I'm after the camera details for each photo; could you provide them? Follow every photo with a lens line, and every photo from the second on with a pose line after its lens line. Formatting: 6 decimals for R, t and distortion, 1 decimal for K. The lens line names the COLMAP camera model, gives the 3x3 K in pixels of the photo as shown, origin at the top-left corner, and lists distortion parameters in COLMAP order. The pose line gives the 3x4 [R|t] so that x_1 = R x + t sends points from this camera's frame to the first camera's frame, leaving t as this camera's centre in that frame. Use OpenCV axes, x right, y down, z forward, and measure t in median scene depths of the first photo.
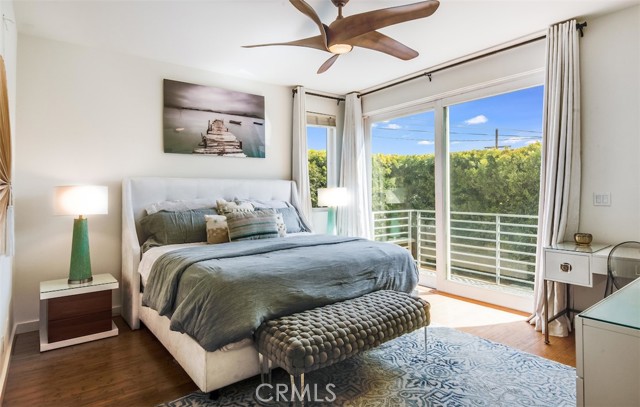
lens RADIAL K [[355.0, 0, 320.4], [0, 355.0, 185.0], [0, 0, 1]] dist [0.003745, 0.000372]
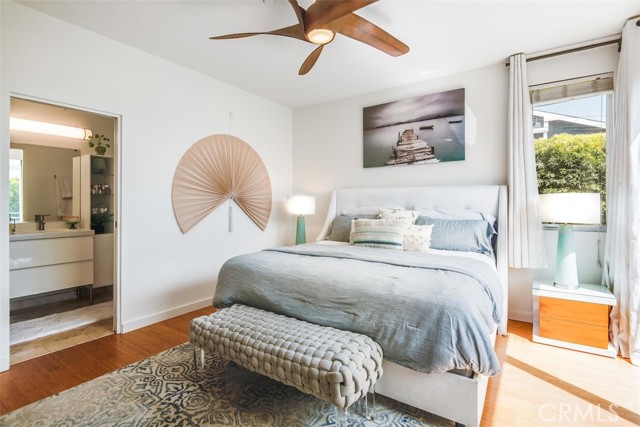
lens RADIAL K [[306.7, 0, 319.6], [0, 306.7, 204.4], [0, 0, 1]] dist [0.029524, -0.026244]
pose [[0.314138, 0.016756, -0.949230, 0.482103], [0.017074, 0.999583, 0.023295, 0.007720], [0.949224, -0.023525, 0.313720, 0.470612]]
